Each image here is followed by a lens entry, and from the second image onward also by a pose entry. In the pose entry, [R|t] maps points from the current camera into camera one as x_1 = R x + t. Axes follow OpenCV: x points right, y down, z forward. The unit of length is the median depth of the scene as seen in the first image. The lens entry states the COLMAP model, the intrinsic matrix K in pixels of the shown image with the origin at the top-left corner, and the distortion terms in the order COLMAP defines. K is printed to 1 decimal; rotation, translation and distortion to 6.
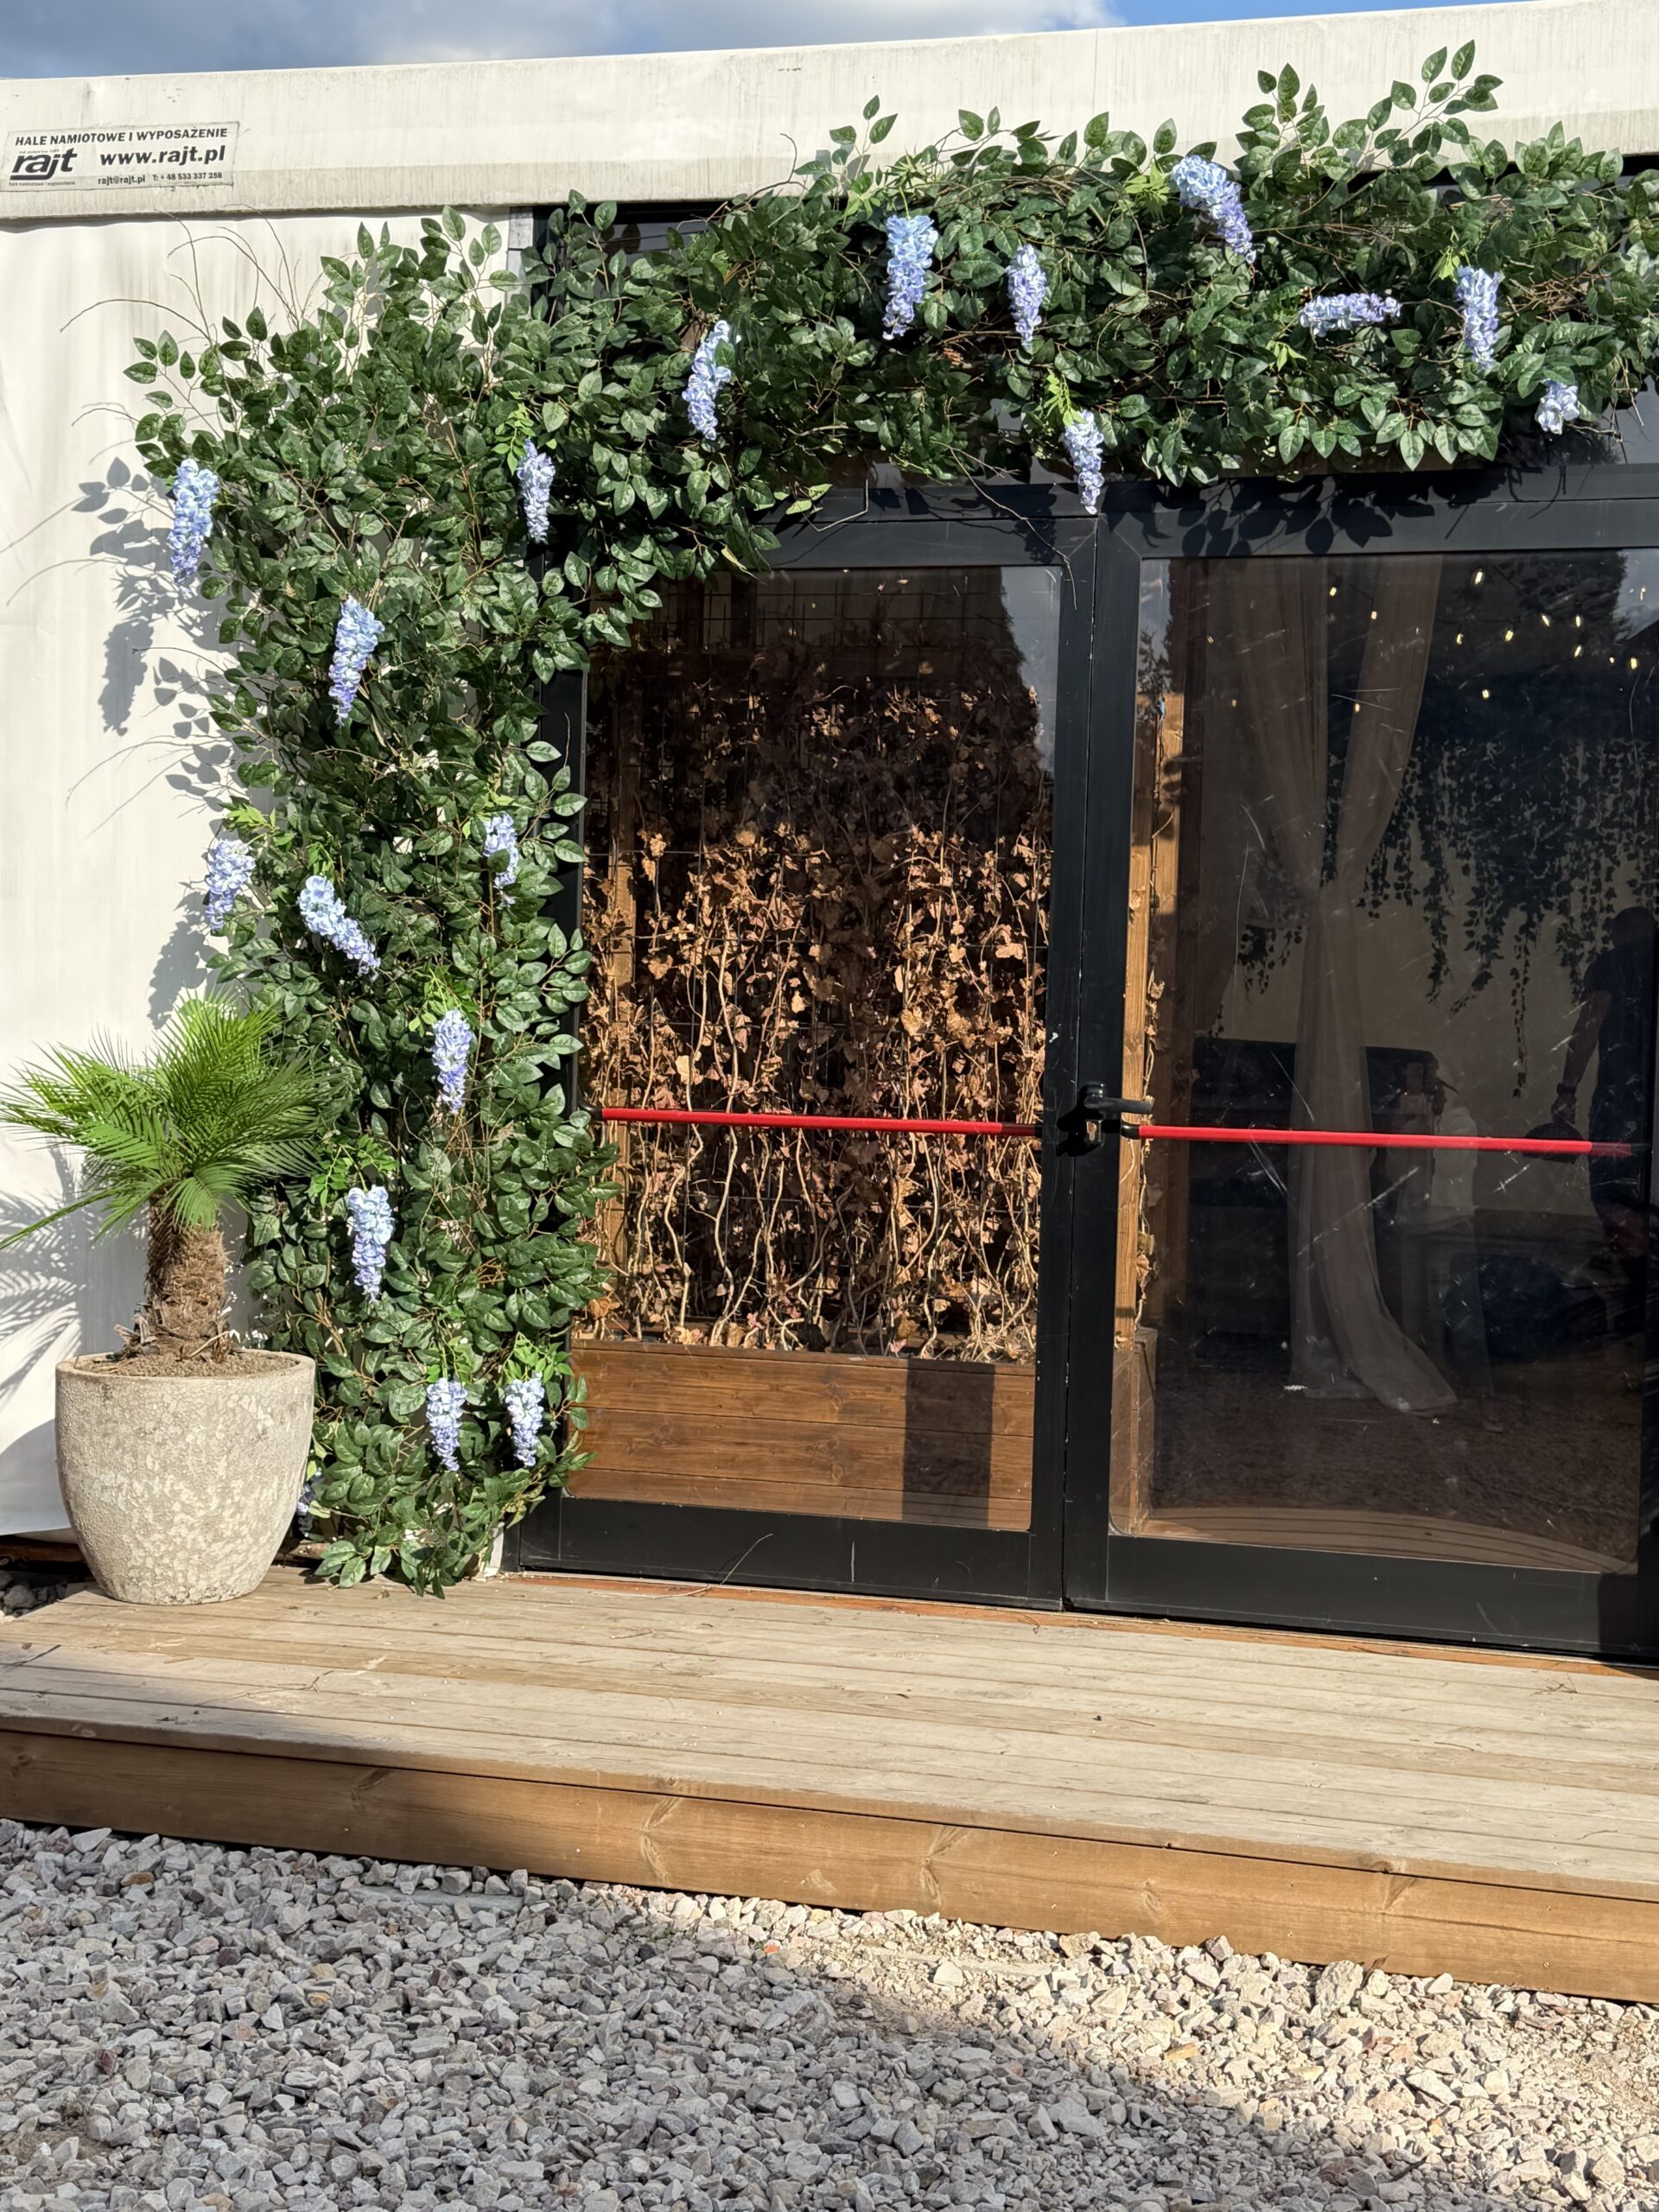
lens RADIAL K [[2652.7, 0, 812.1], [0, 2652.7, 1109.0], [0, 0, 1]] dist [0.111741, 0.000000]
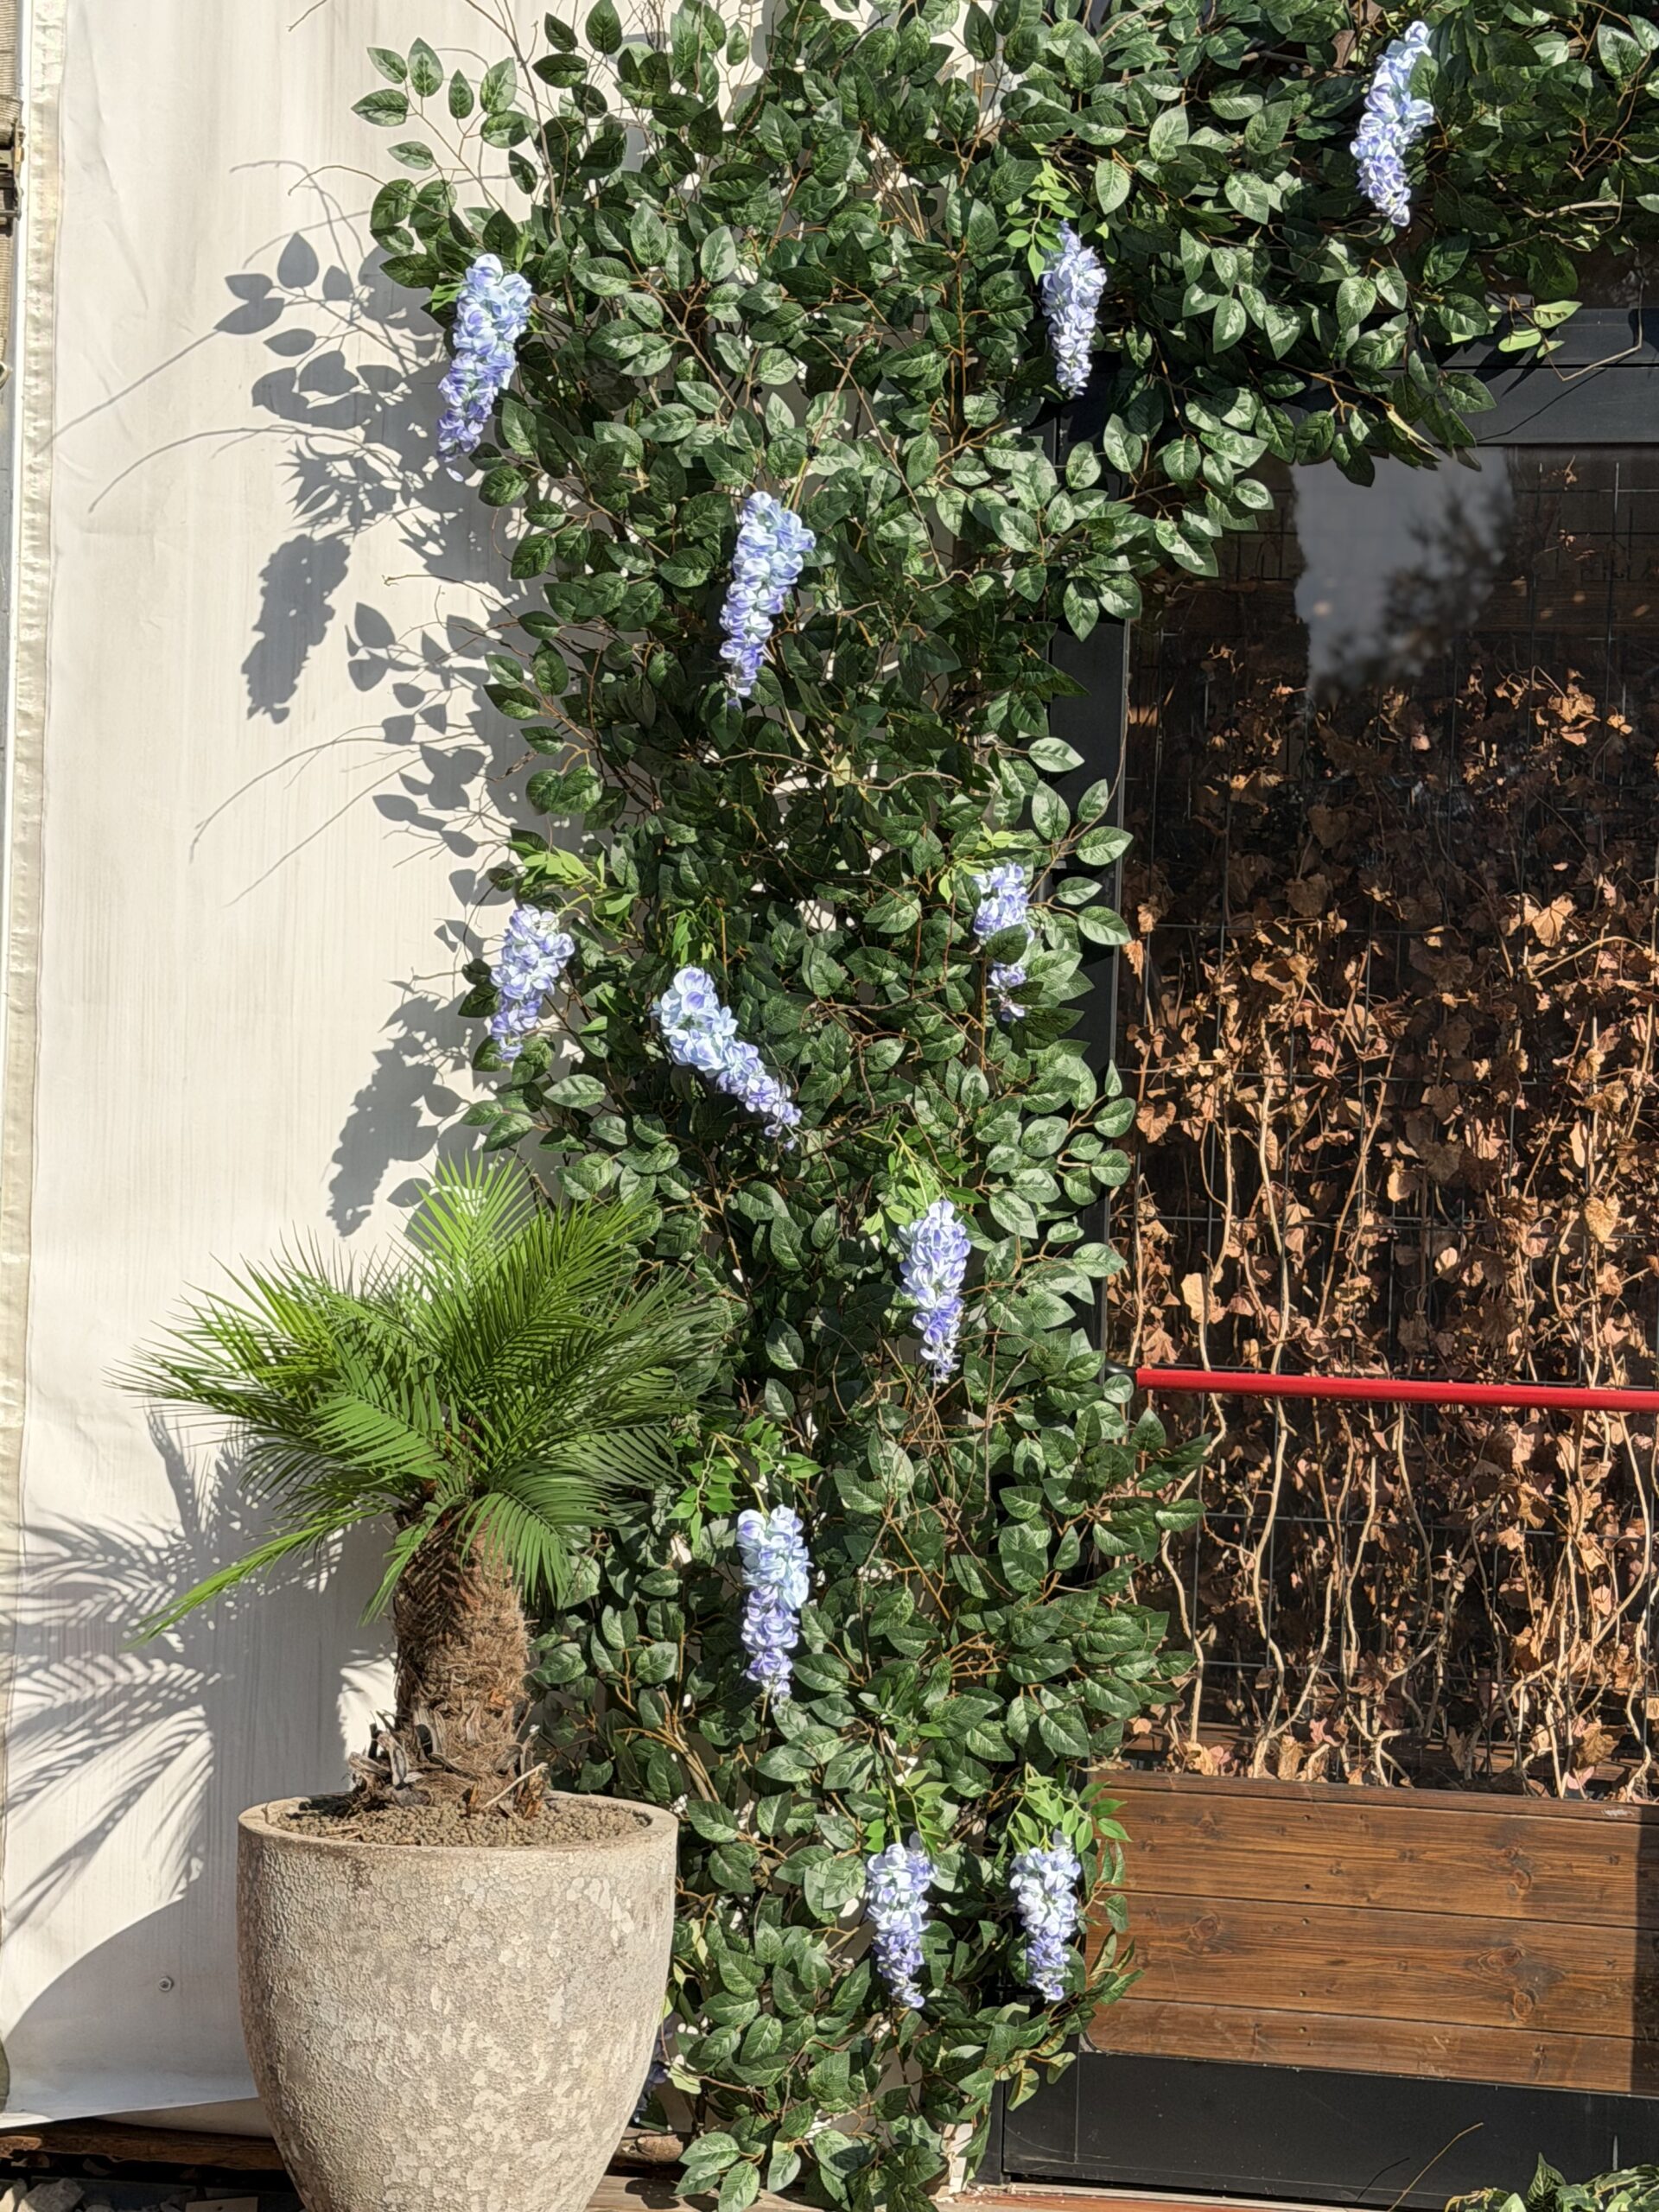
lens RADIAL K [[4259.7, 0, 821.5], [0, 4259.7, 1149.2], [0, 0, 1]] dist [0.121169, 0.000000]
pose [[0.999197, 0.004285, 0.039827, -0.192209], [-0.002715, 0.999220, -0.039394, -0.011865], [-0.039965, 0.039254, 0.998430, 0.077808]]
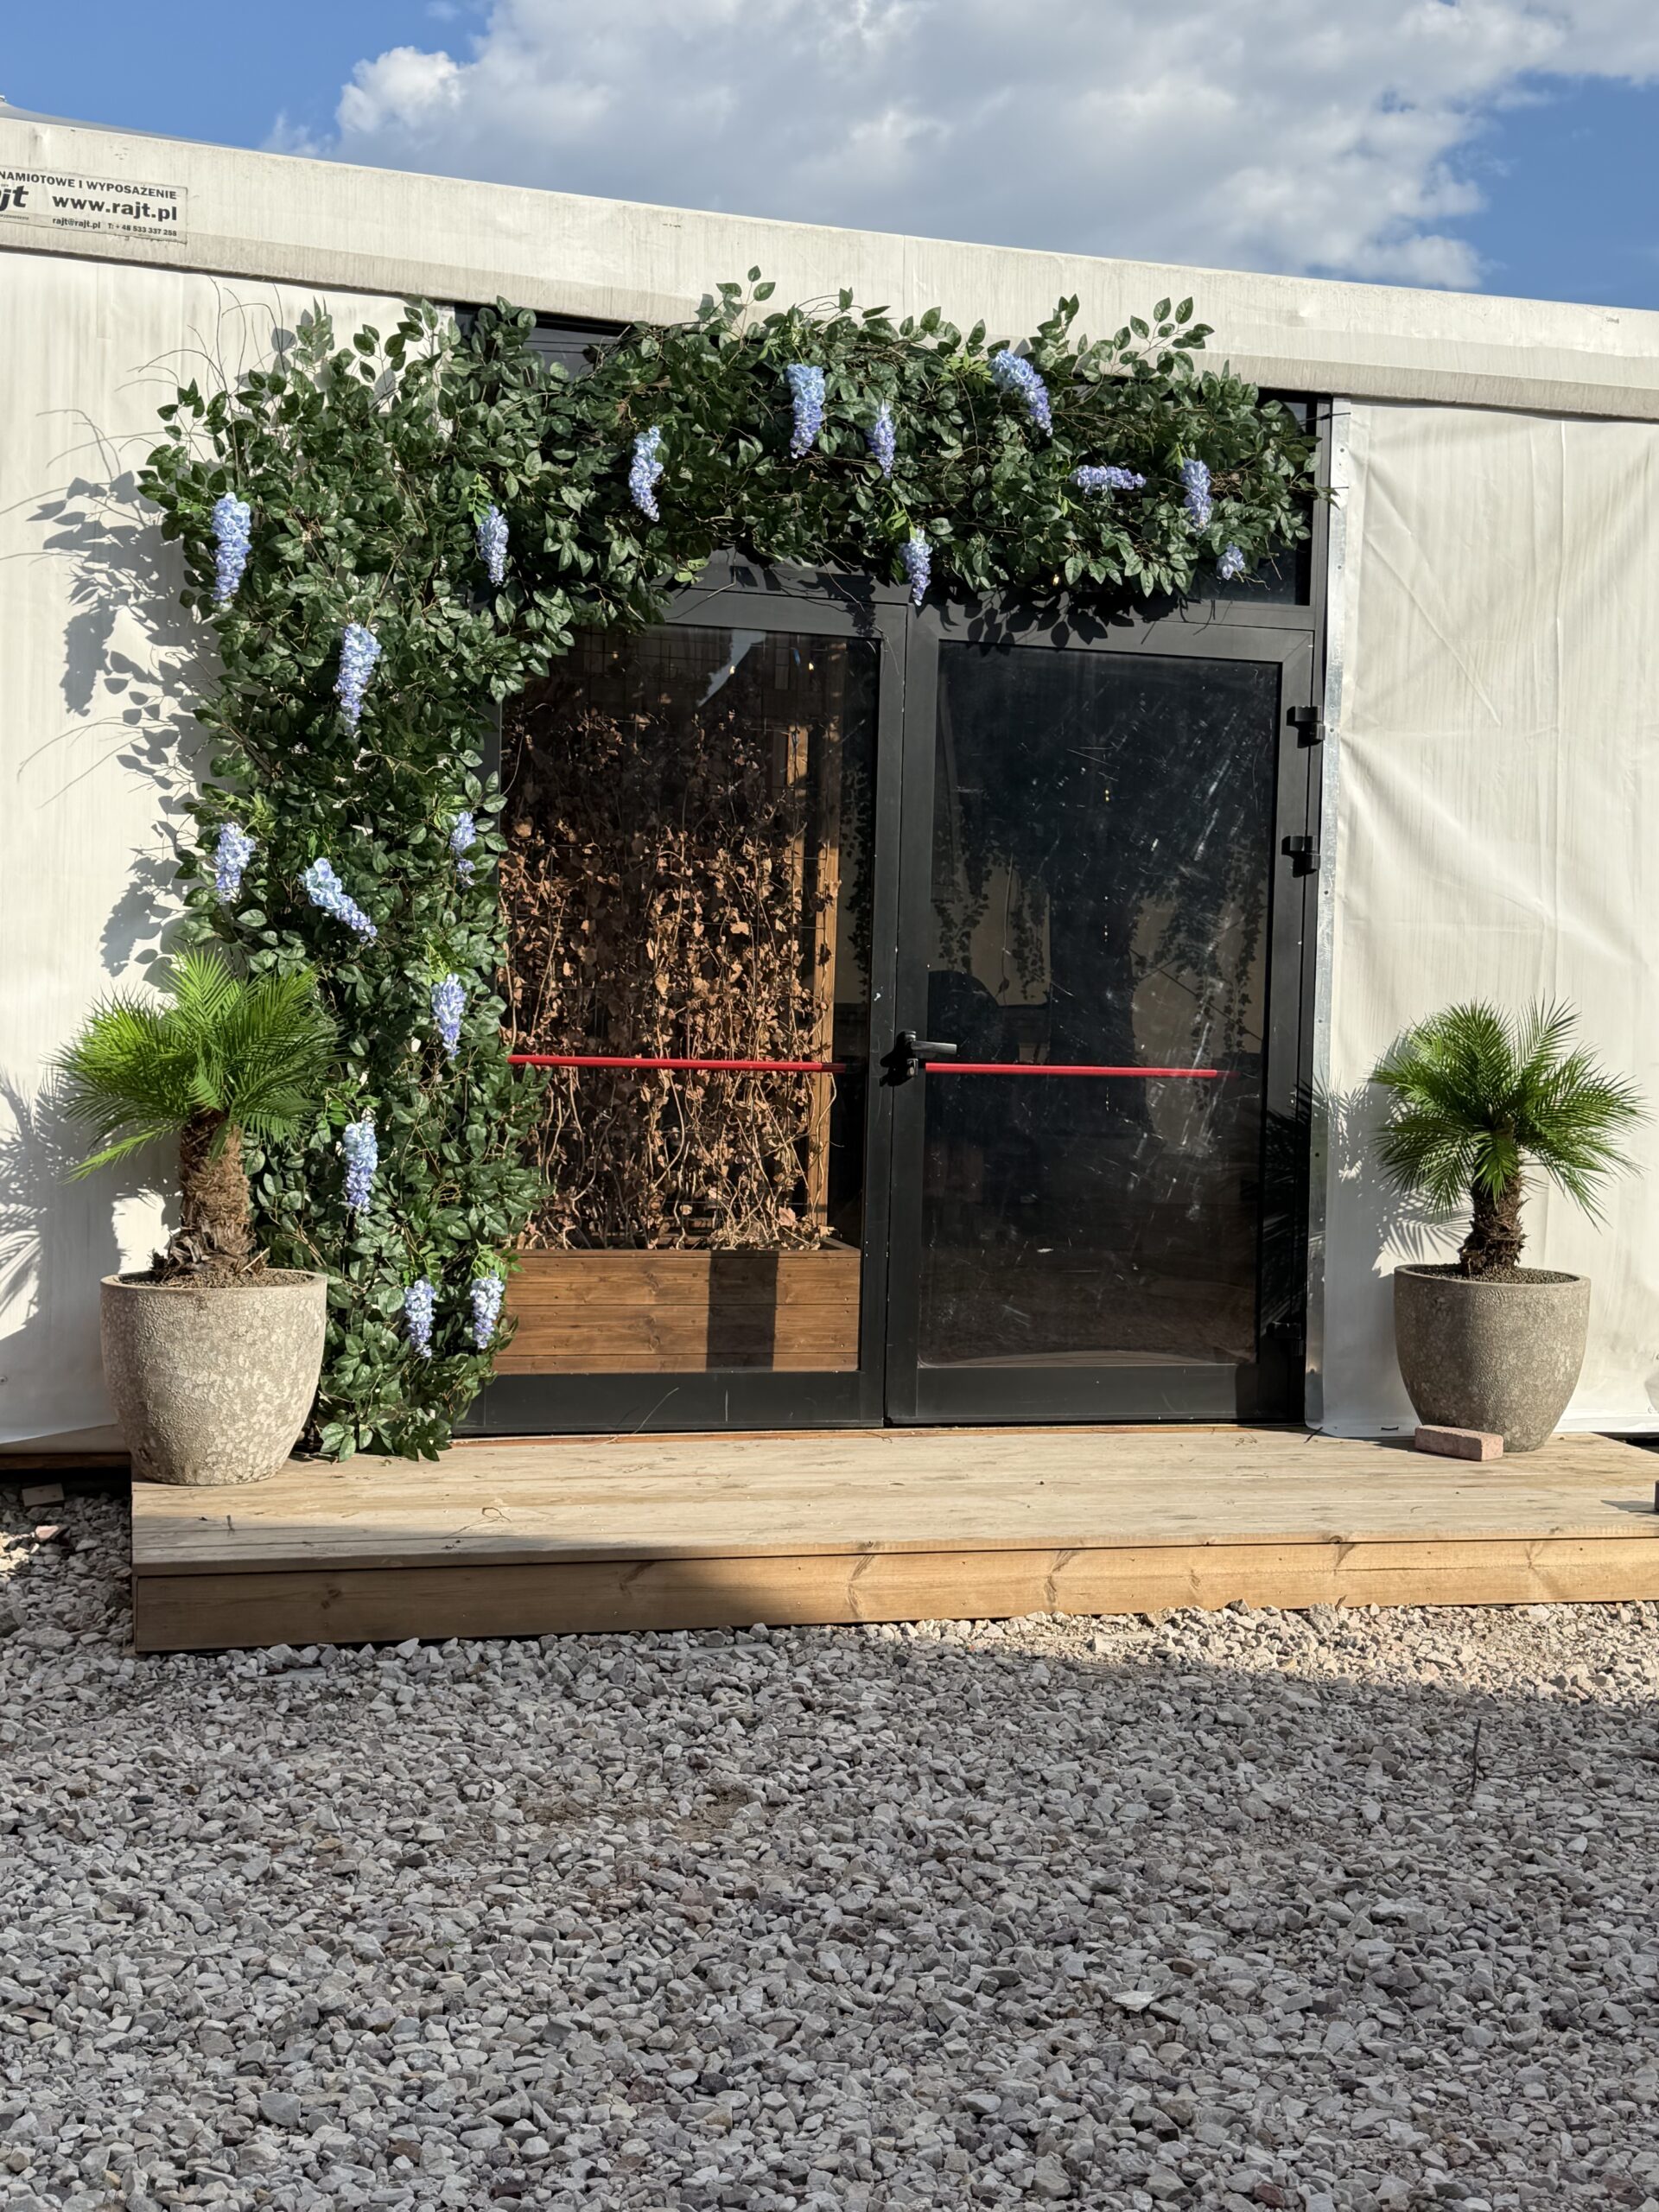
lens RADIAL K [[2543.9, 0, 826.8], [0, 2543.9, 1104.4], [0, 0, 1]] dist [0.135942, 0.000000]
pose [[0.874536, -0.020805, 0.484513, -0.534204], [0.012598, 0.999717, 0.020189, 0.000938], [-0.484796, -0.011552, 0.874551, -0.094847]]
